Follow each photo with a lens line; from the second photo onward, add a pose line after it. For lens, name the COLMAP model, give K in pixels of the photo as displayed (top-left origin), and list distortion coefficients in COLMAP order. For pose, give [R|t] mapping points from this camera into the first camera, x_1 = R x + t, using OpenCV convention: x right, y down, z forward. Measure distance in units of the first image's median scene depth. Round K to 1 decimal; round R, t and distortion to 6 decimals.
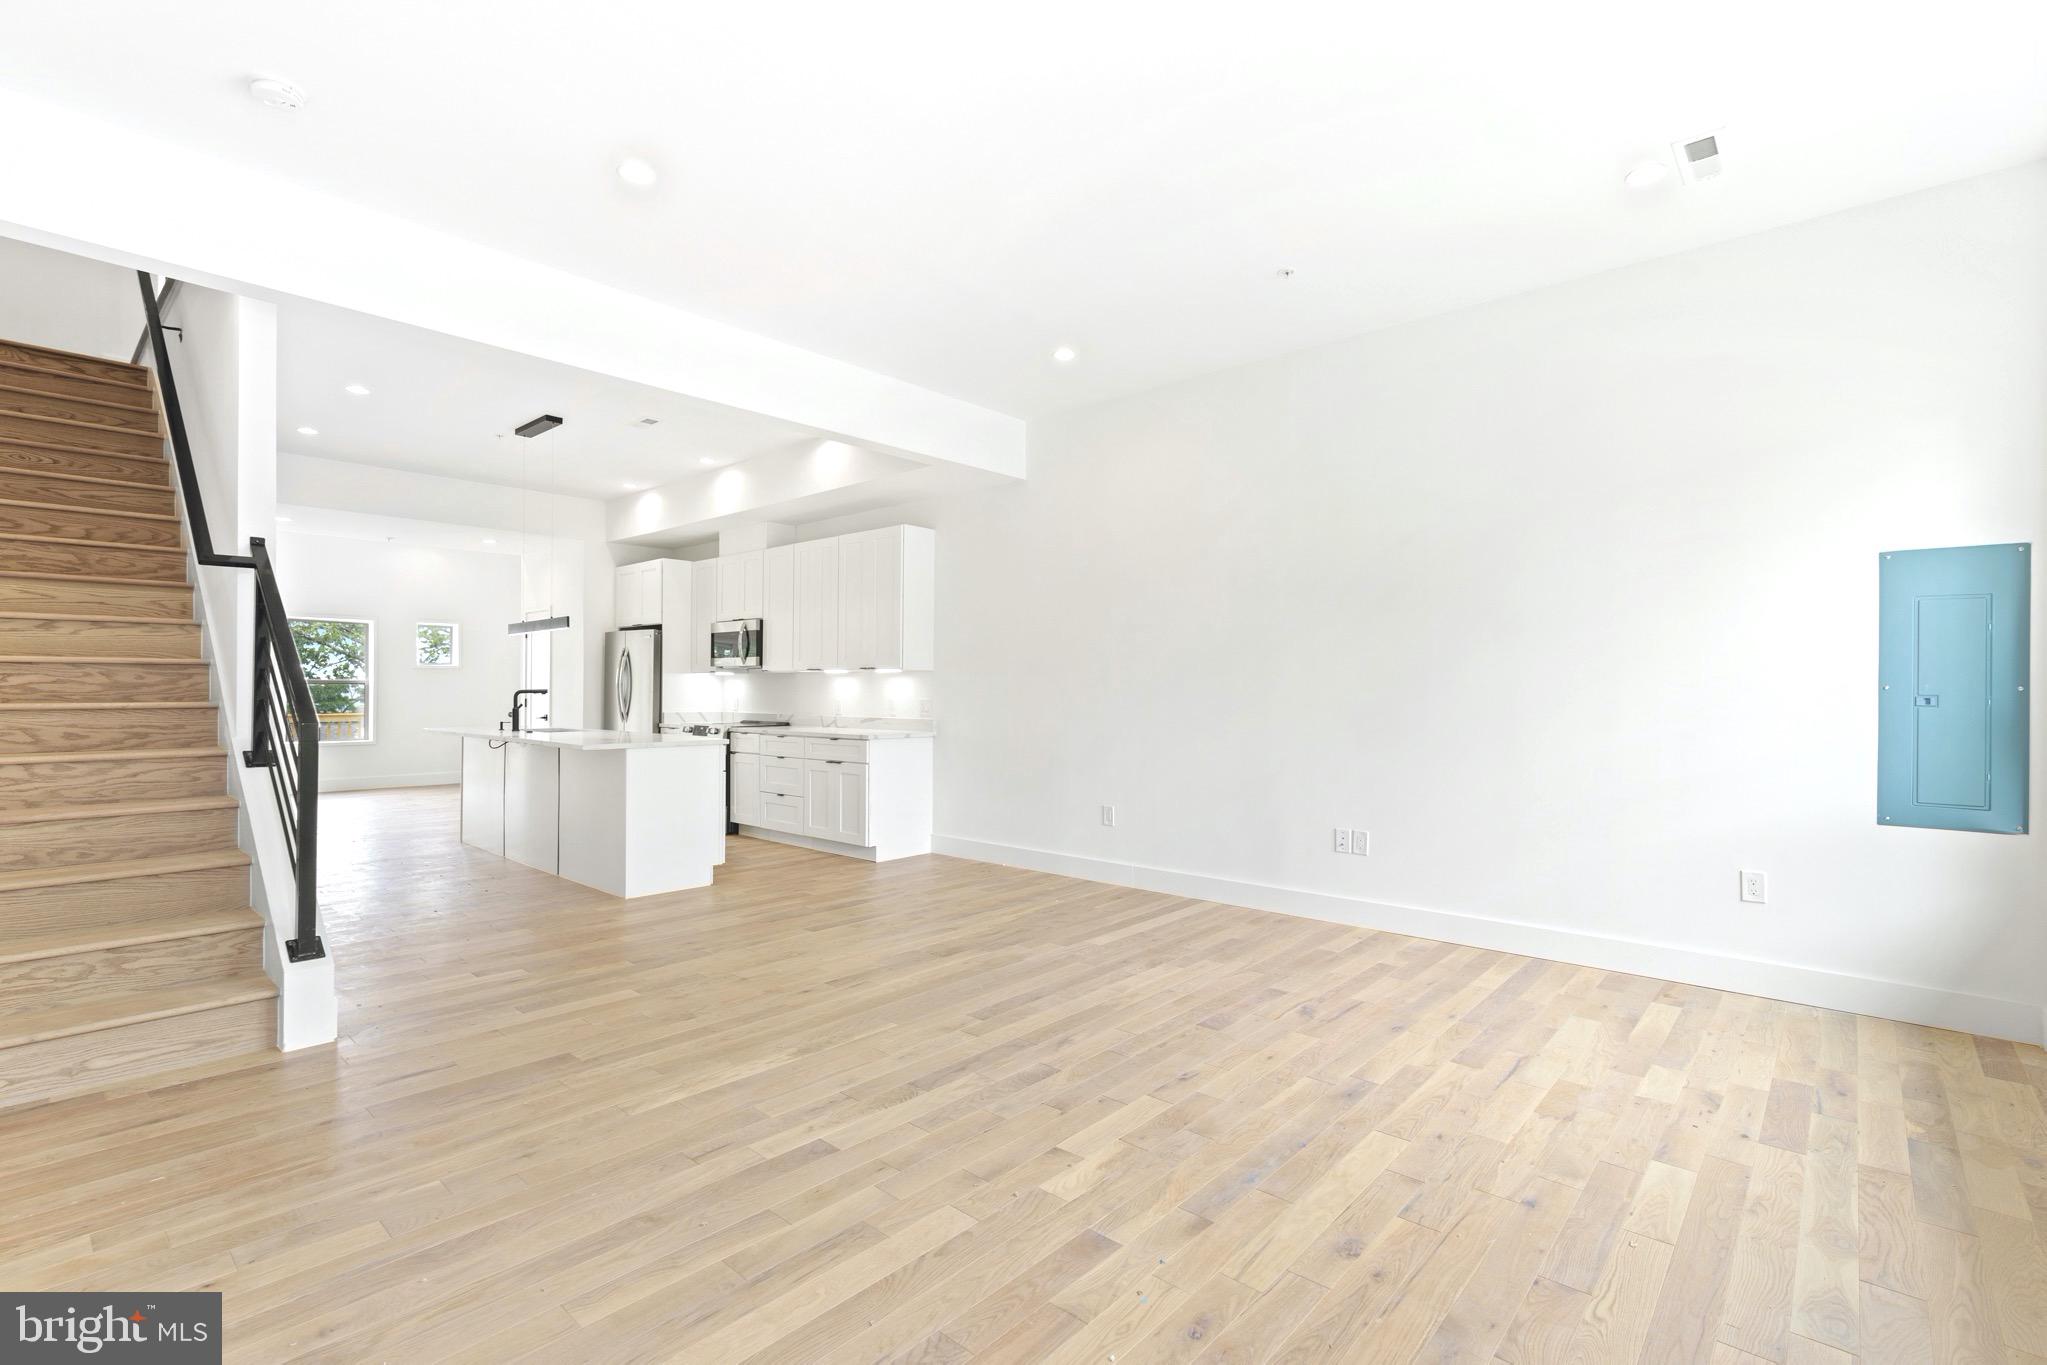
lens RADIAL K [[919.9, 0, 1000.6], [0, 919.9, 699.9], [0, 0, 1]] dist [-0.002984, -0.000344]
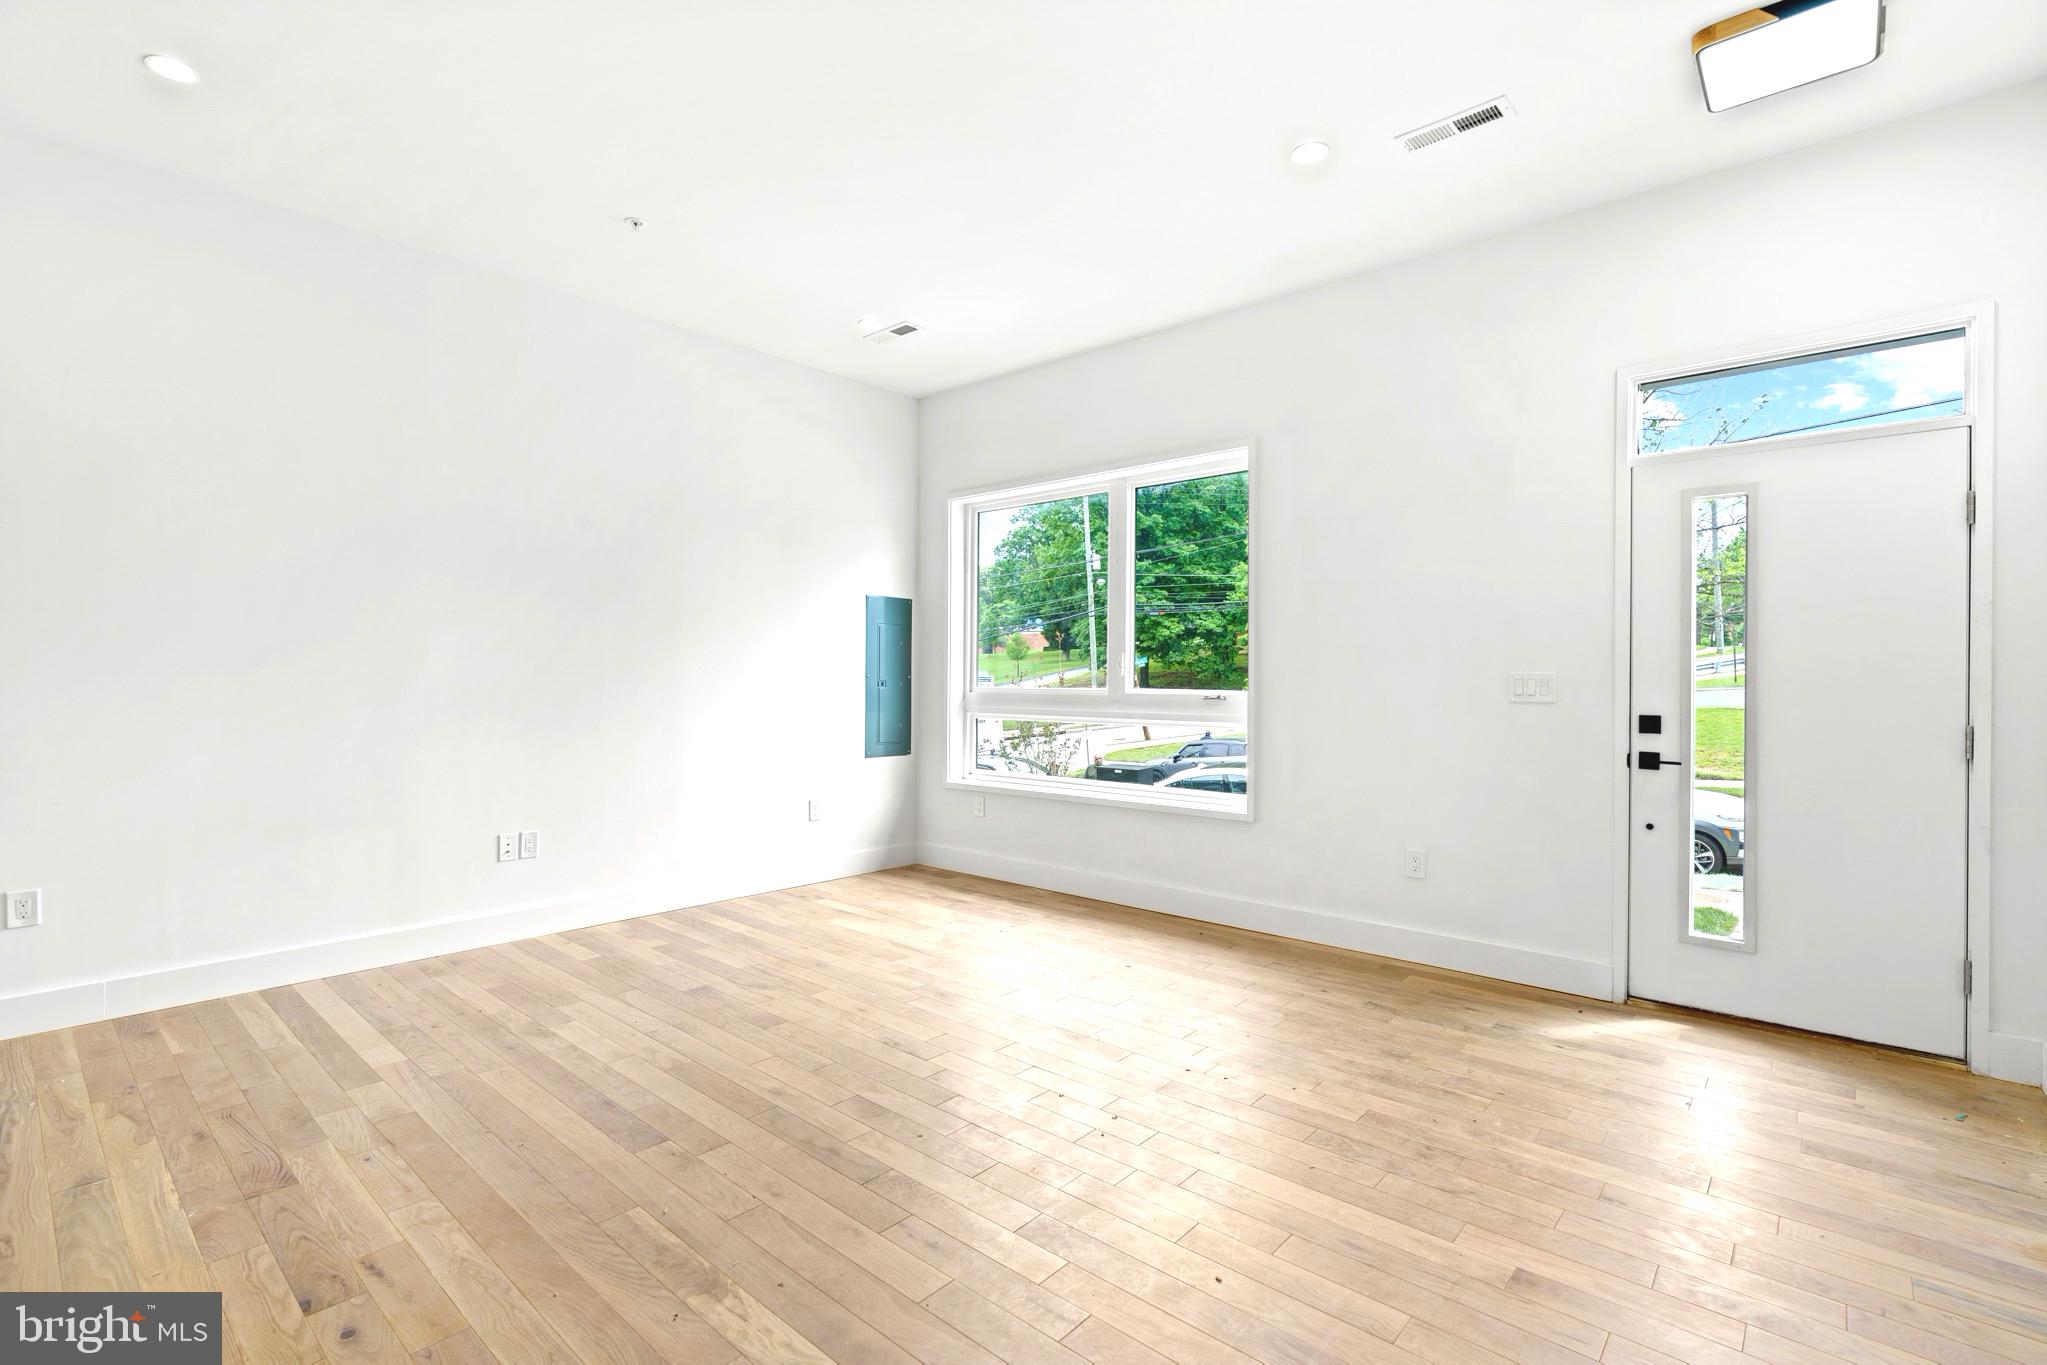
lens RADIAL K [[936.6, 0, 1031.4], [0, 936.6, 689.1], [0, 0, 1]] dist [-0.003612, -0.000426]
pose [[-0.027175, -0.011755, 0.999562, -0.665842], [0.003350, 0.999924, 0.011850, -0.008362], [-0.999625, 0.003671, -0.027134, 0.655976]]
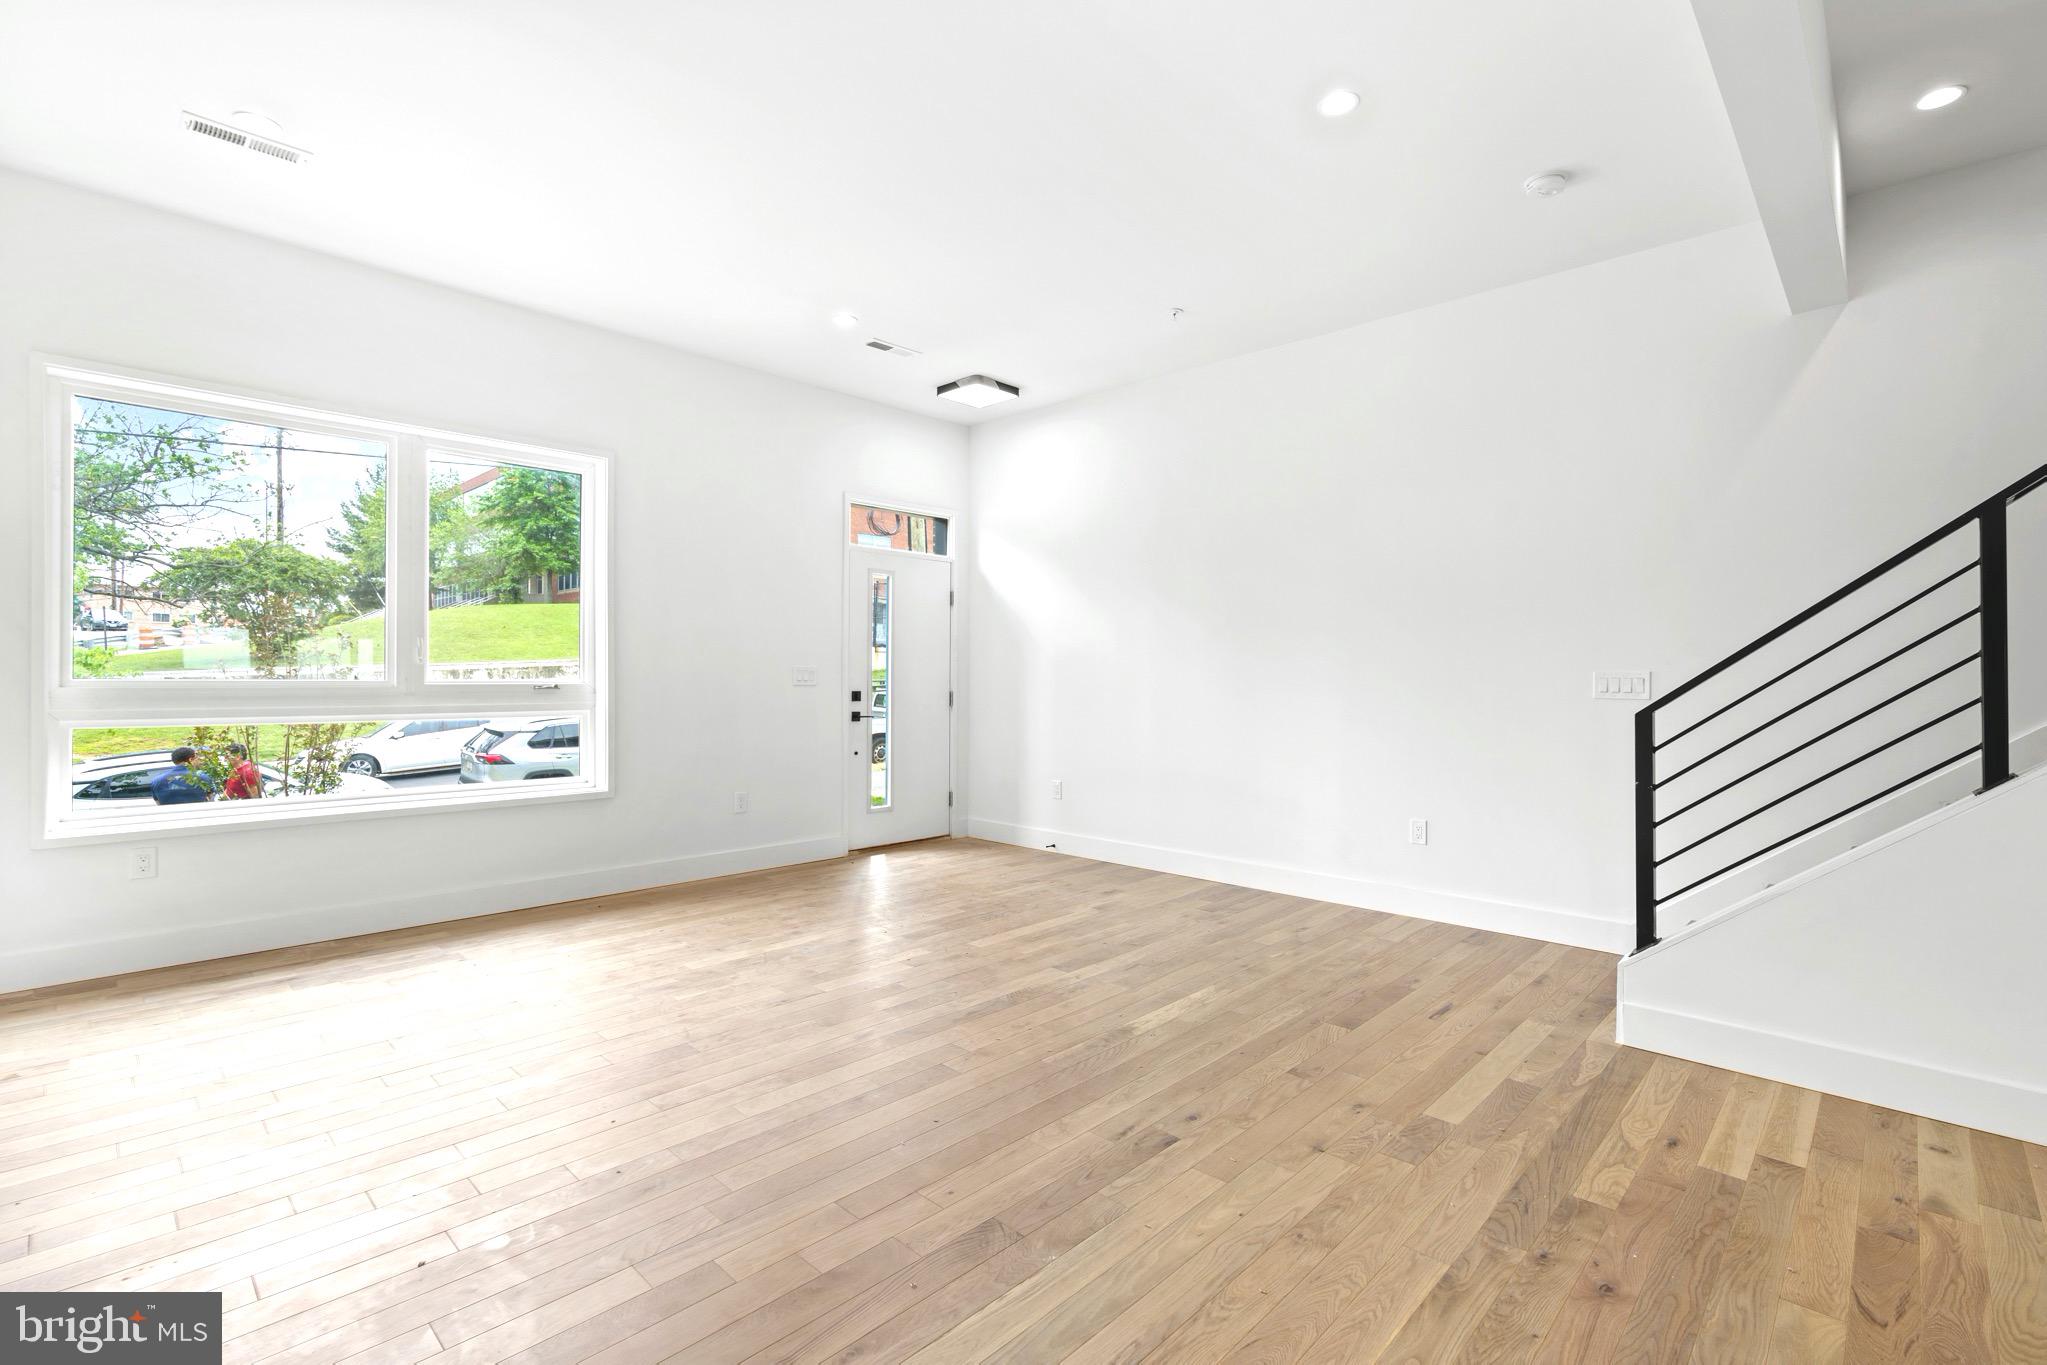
lens RADIAL K [[936.6, 0, 1031.4], [0, 936.6, 689.1], [0, 0, 1]] dist [-0.003612, -0.000426]
pose [[-0.999927, -0.011647, 0.003233, -0.088660], [-0.011564, 0.999632, 0.024558, -0.016098], [-0.003518, 0.024519, -0.999693, 1.647435]]
